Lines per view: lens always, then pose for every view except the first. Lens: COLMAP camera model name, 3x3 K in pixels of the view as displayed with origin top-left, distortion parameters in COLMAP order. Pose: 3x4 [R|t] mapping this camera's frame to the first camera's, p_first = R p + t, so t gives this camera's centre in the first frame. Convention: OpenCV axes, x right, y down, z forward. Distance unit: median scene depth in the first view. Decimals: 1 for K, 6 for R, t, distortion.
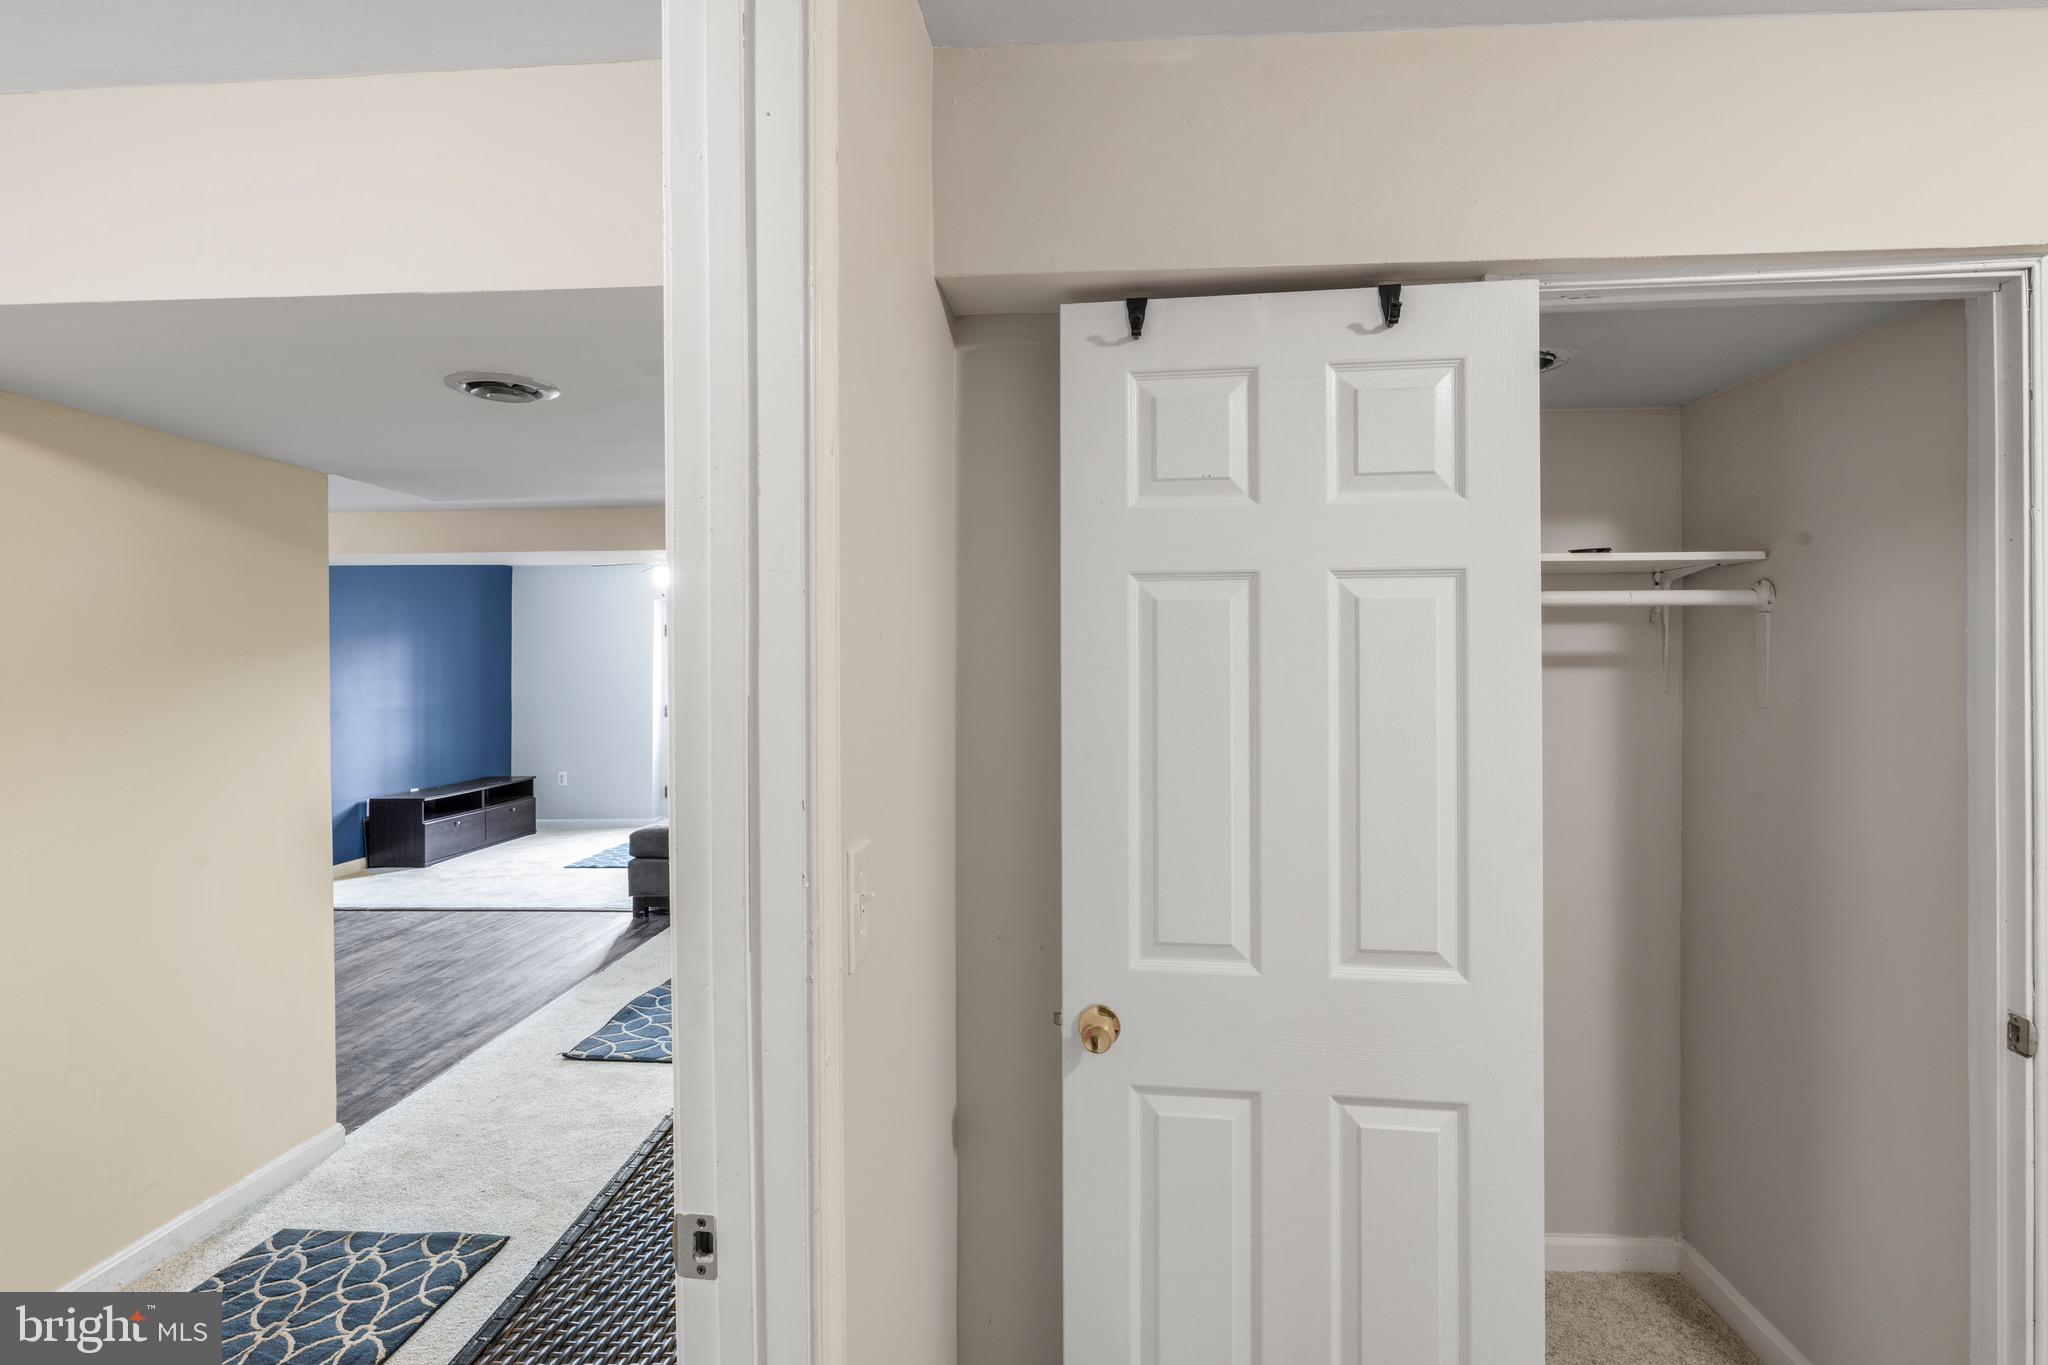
lens RADIAL K [[997.8, 0, 1016.6], [0, 997.8, 656.1], [0, 0, 1]] dist [-0.001308, -0.000143]
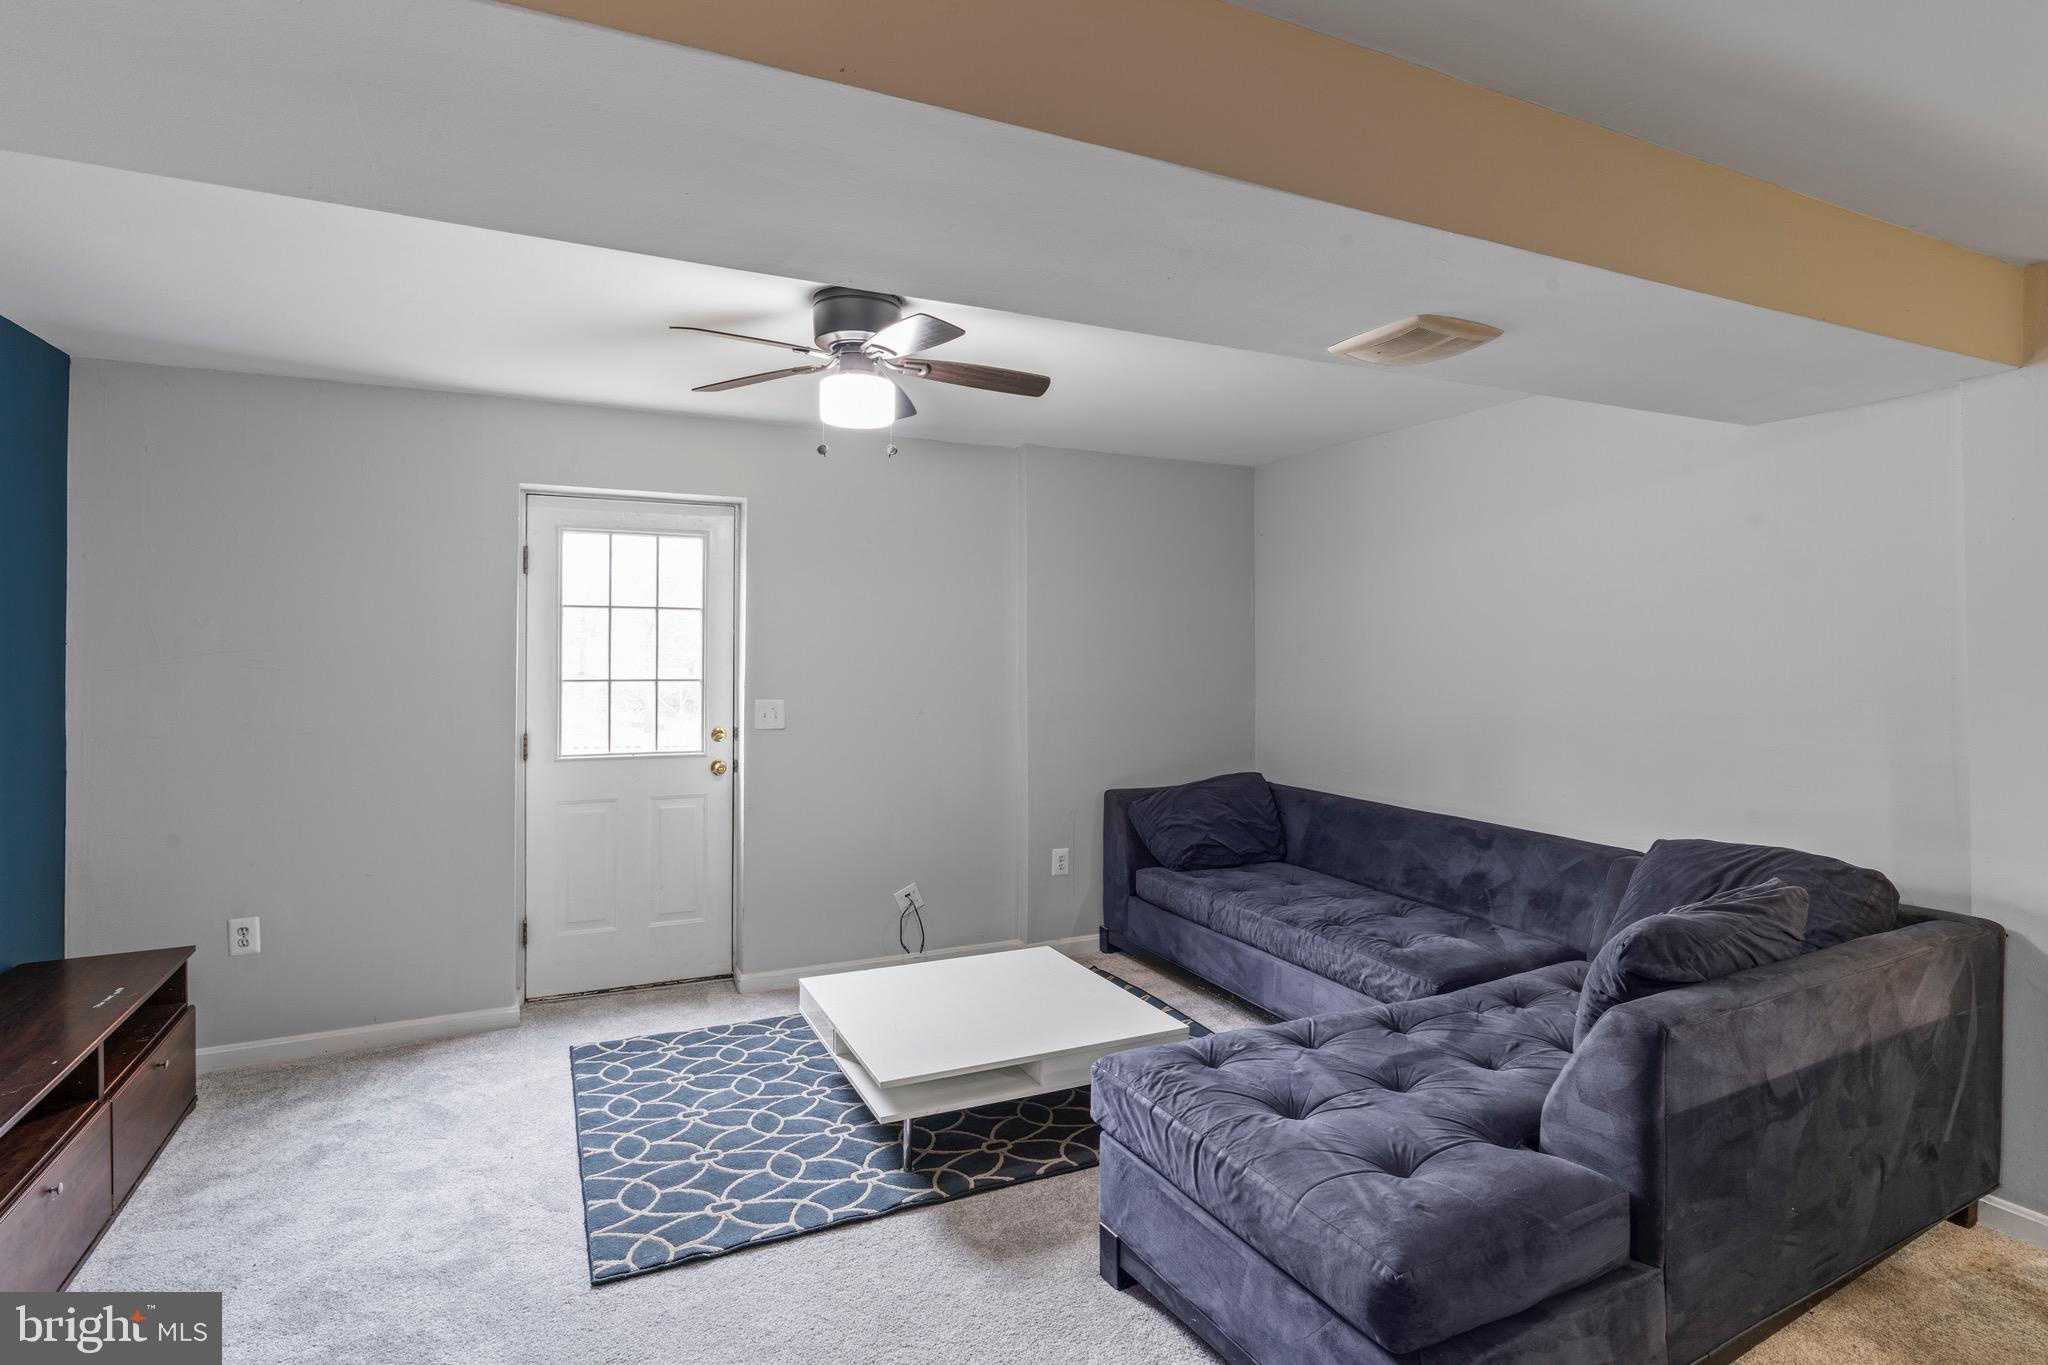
lens RADIAL K [[1031.8, 0, 1026.7], [0, 1031.8, 654.7], [0, 0, 1]] dist [-0.004734, -0.001276]
pose [[0.870613, 0.007542, 0.491910, -0.453690], [-0.015554, 0.999805, 0.012200, 0.007994], [-0.491722, -0.018272, 0.870560, 0.600761]]
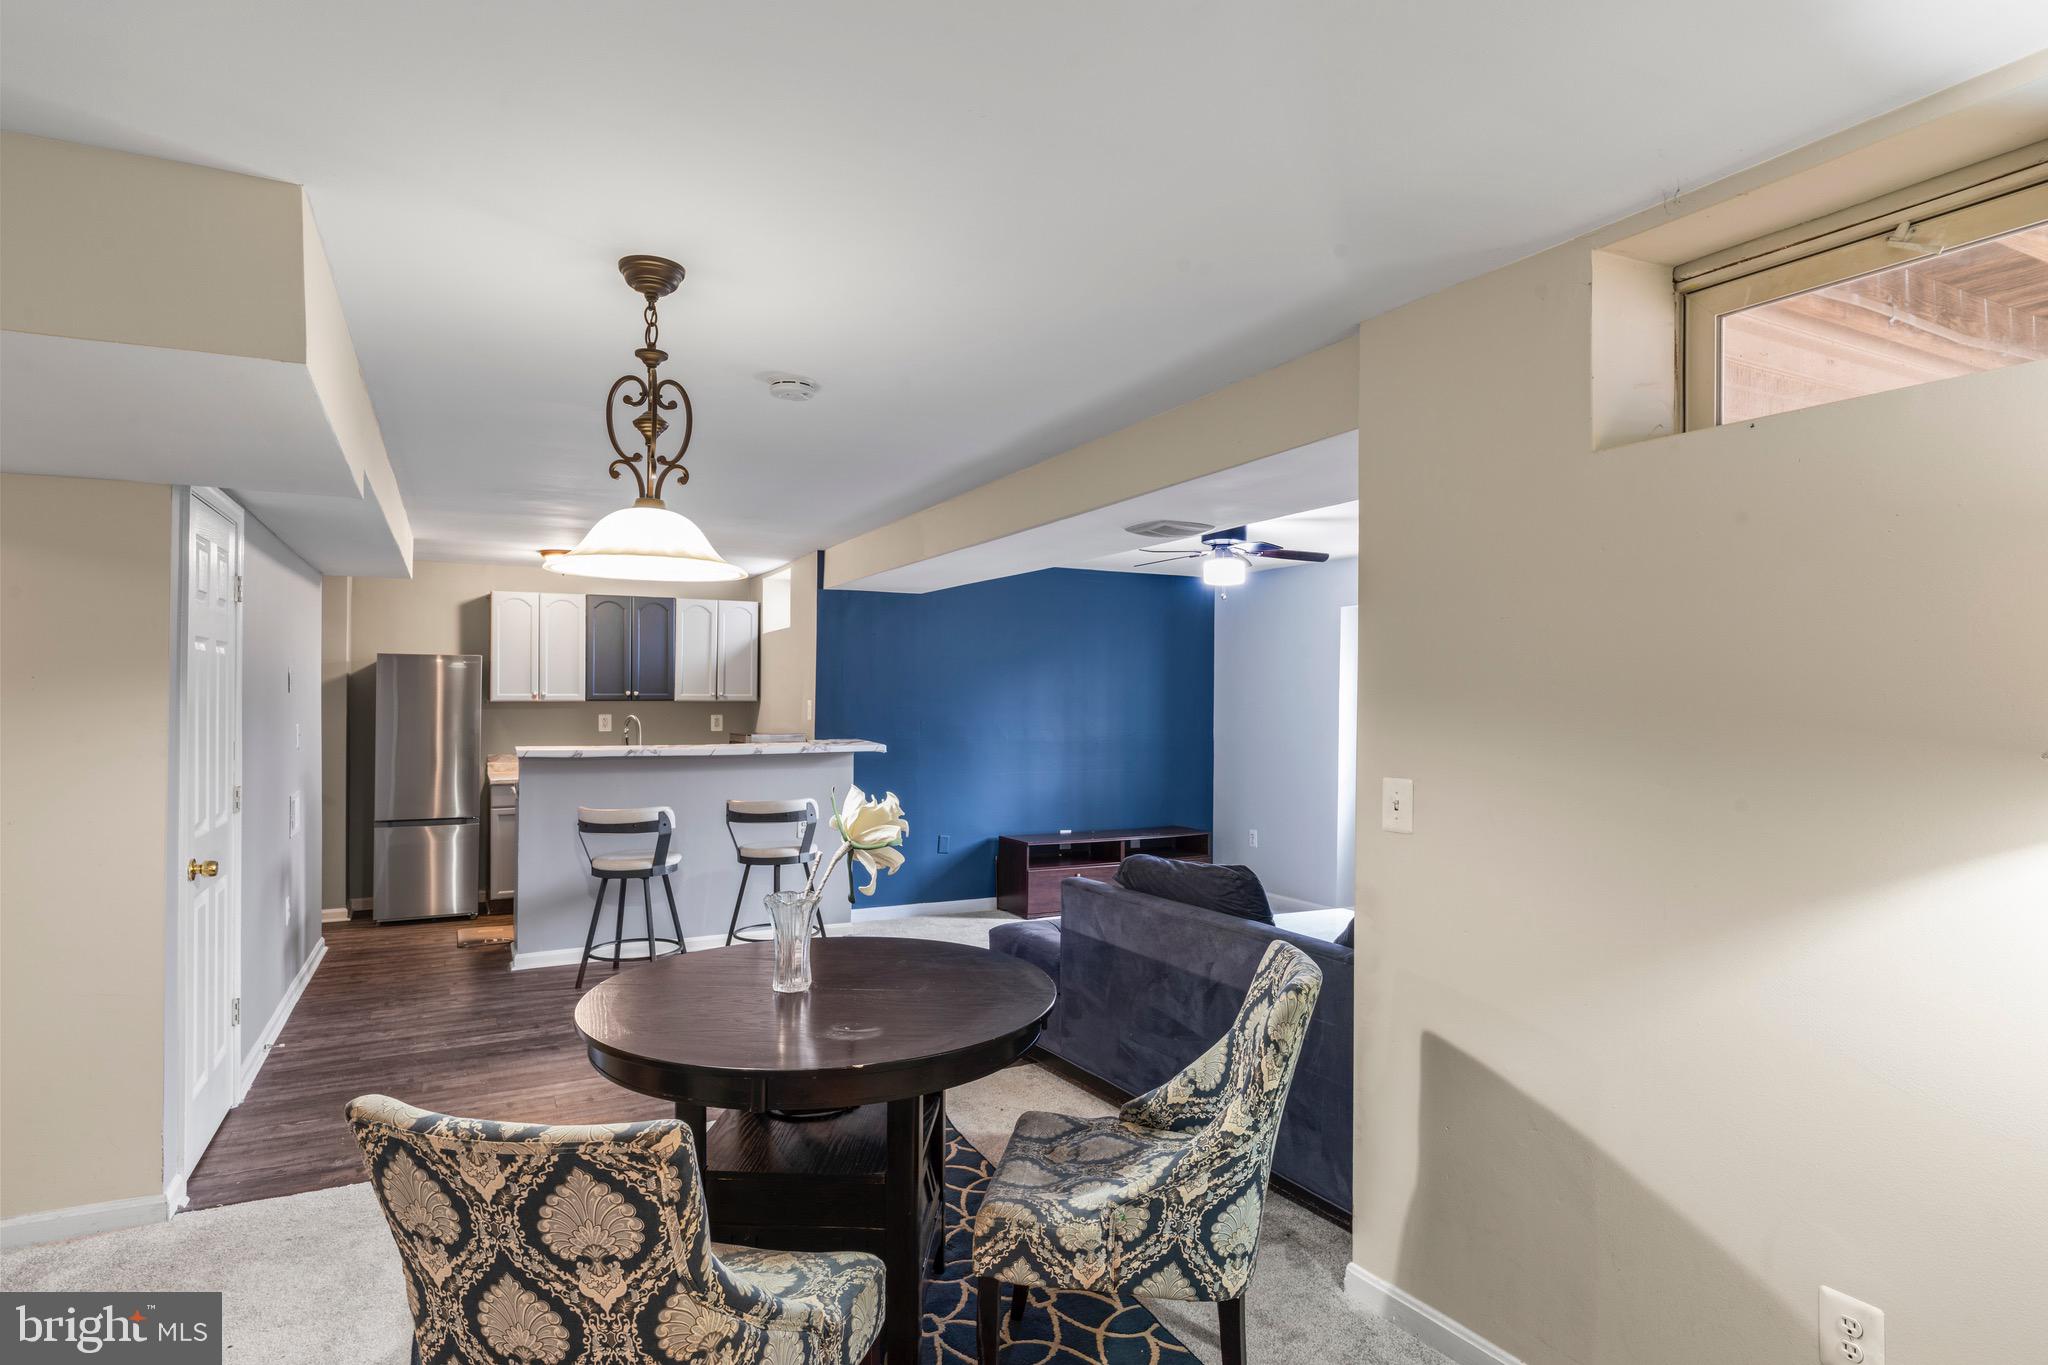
lens RADIAL K [[1104.1, 0, 1020.6], [0, 1104.1, 693.8], [0, 0, 1]] dist [0.001250, -0.000306]
pose [[0.525682, 0.006836, -0.850654, 0.229468], [-0.000077, 0.999968, 0.007988, 0.000726], [0.850681, -0.004134, 0.525666, 0.440268]]
